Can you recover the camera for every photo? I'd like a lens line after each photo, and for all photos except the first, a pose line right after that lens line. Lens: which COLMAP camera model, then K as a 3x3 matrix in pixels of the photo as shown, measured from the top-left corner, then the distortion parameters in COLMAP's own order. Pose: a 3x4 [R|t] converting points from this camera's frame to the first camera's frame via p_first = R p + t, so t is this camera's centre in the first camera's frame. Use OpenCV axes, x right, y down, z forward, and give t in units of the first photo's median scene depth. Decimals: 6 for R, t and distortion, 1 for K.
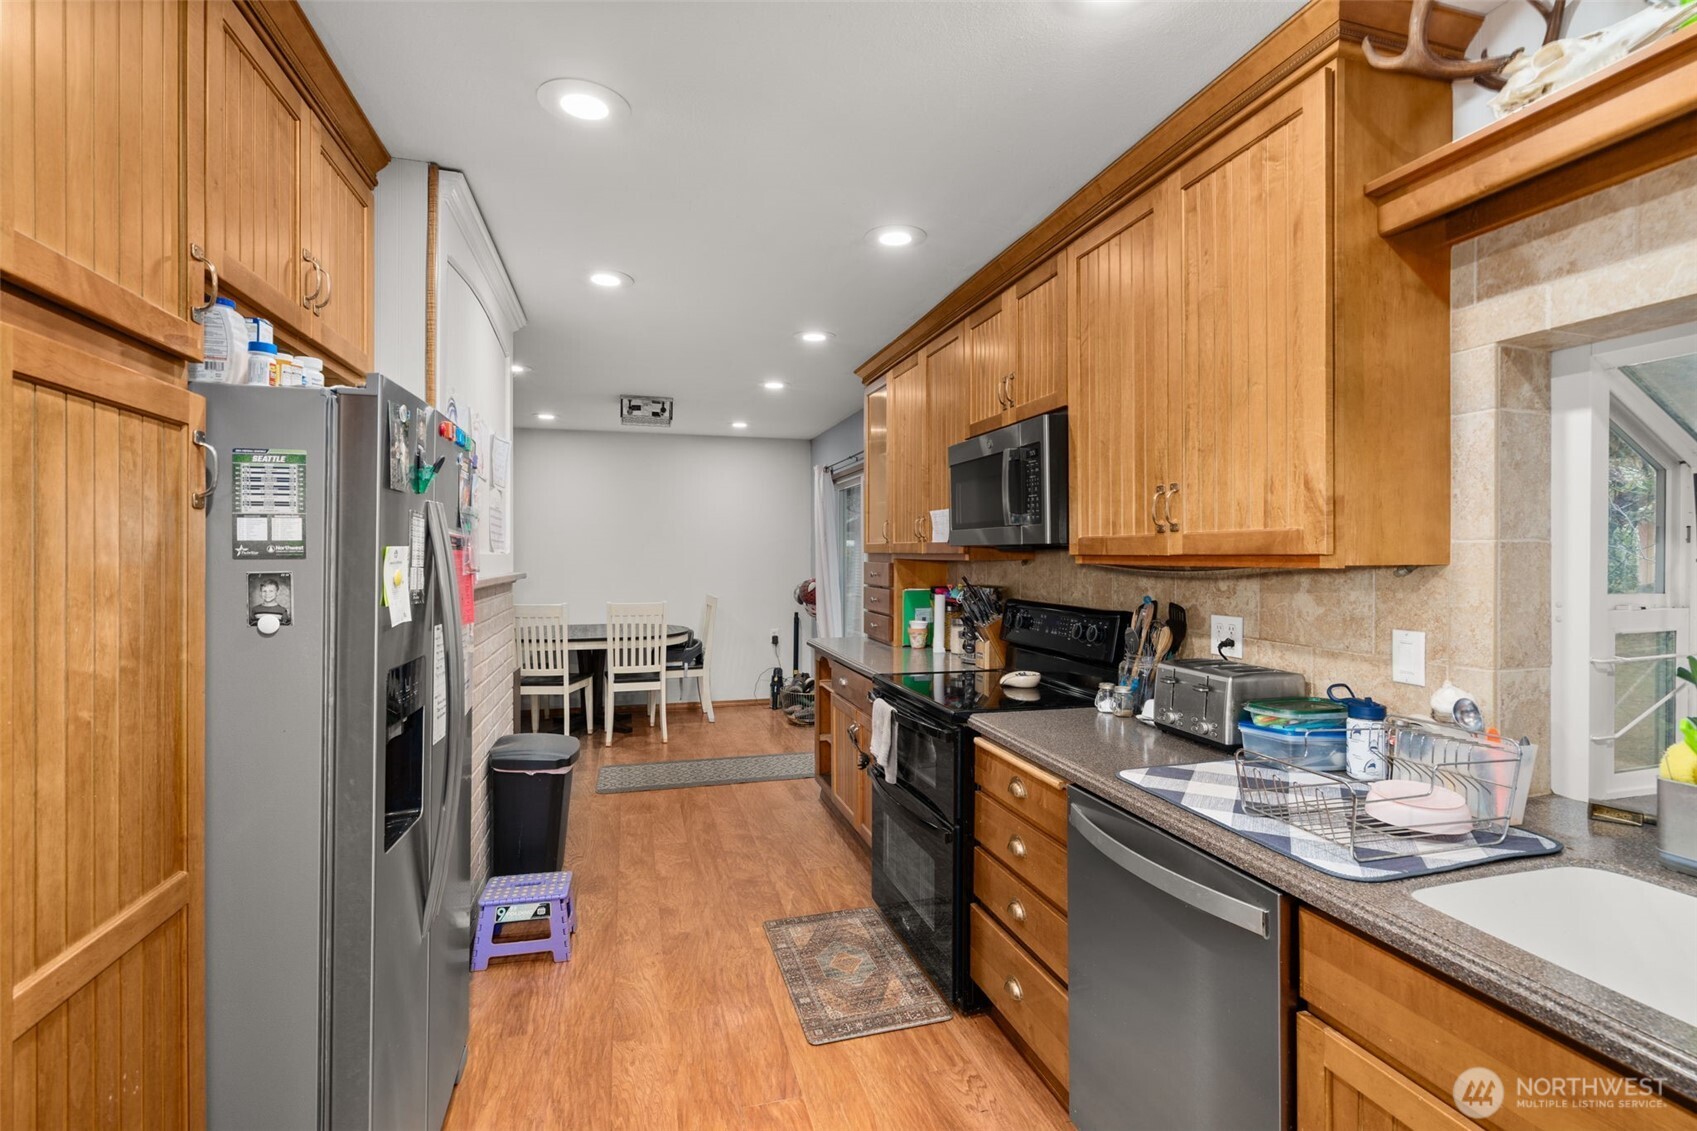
lens RADIAL K [[770.8, 0, 846.0], [0, 770.8, 559.0], [0, 0, 1]] dist [-0.003207, 0.000235]
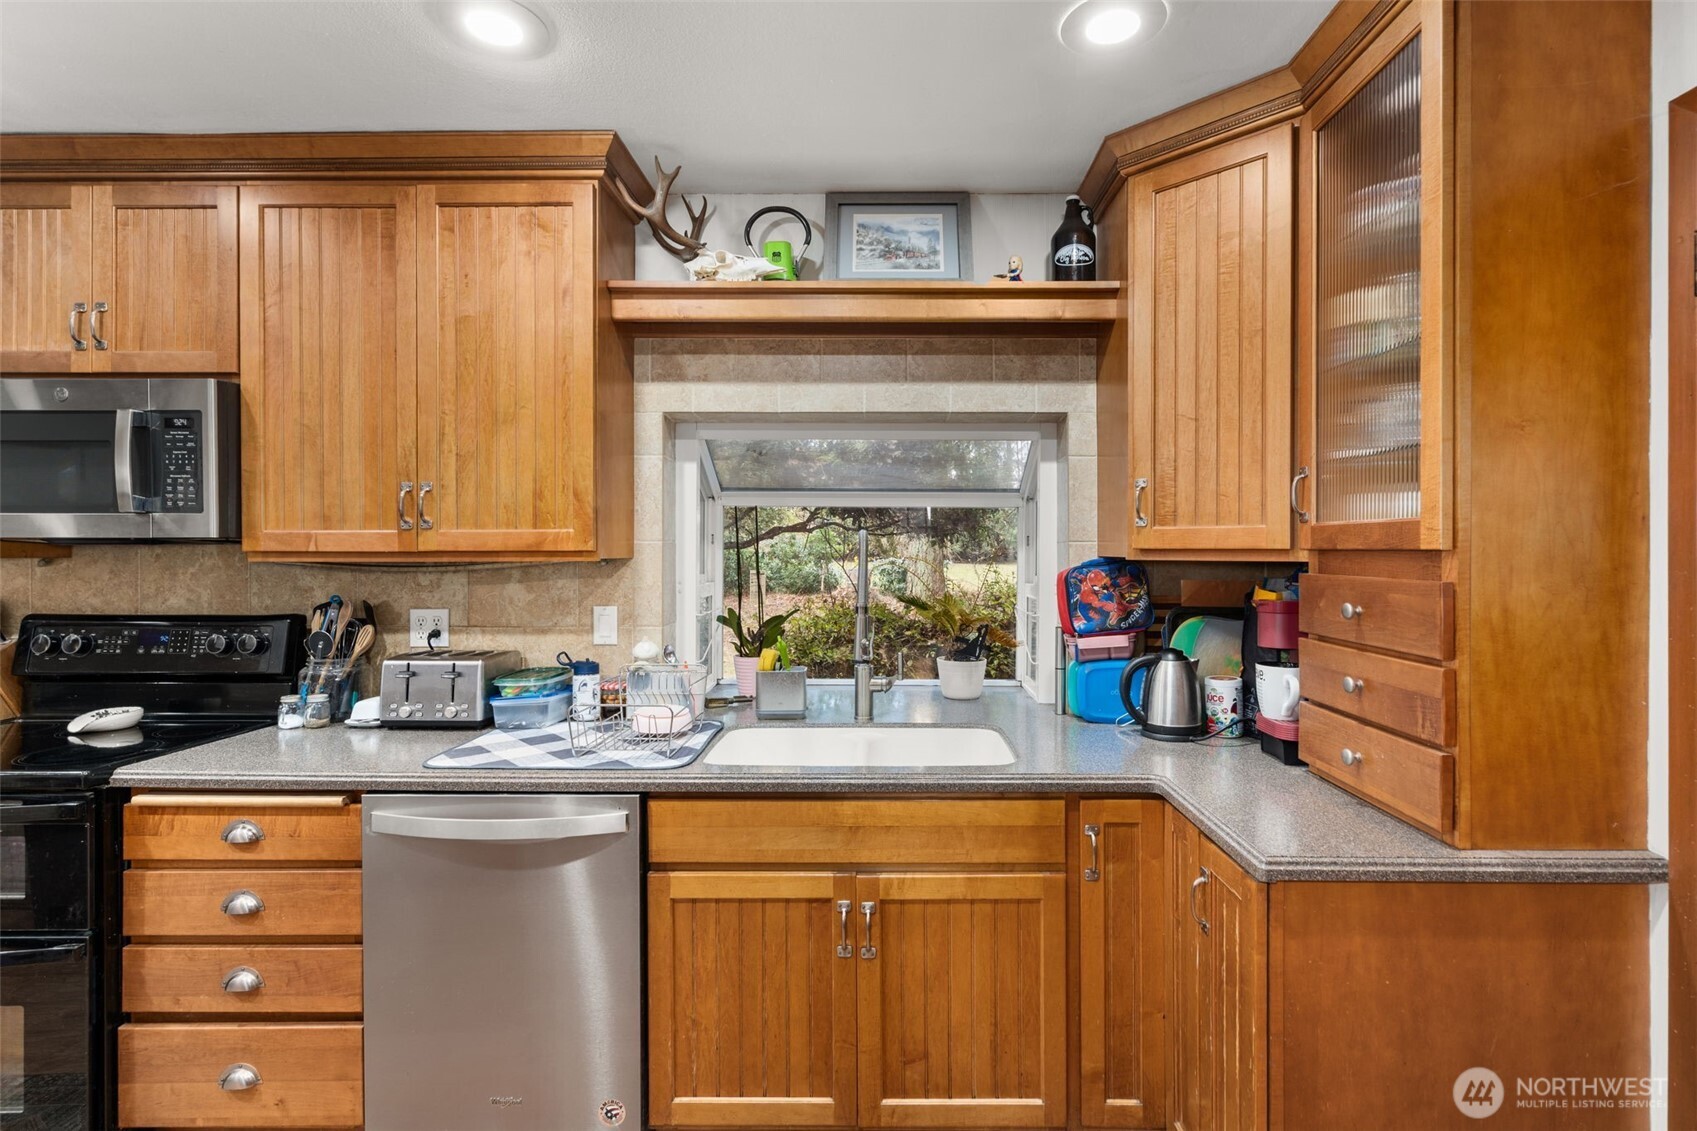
lens RADIAL K [[863.6, 0, 848.3], [0, 863.6, 558.2], [0, 0, 1]] dist [-0.004482, 0.000630]
pose [[0.271919, -0.006536, 0.962298, -0.579673], [0.005173, 0.999972, 0.005330, 0.001205], [-0.962306, 0.003529, 0.271945, 0.145914]]
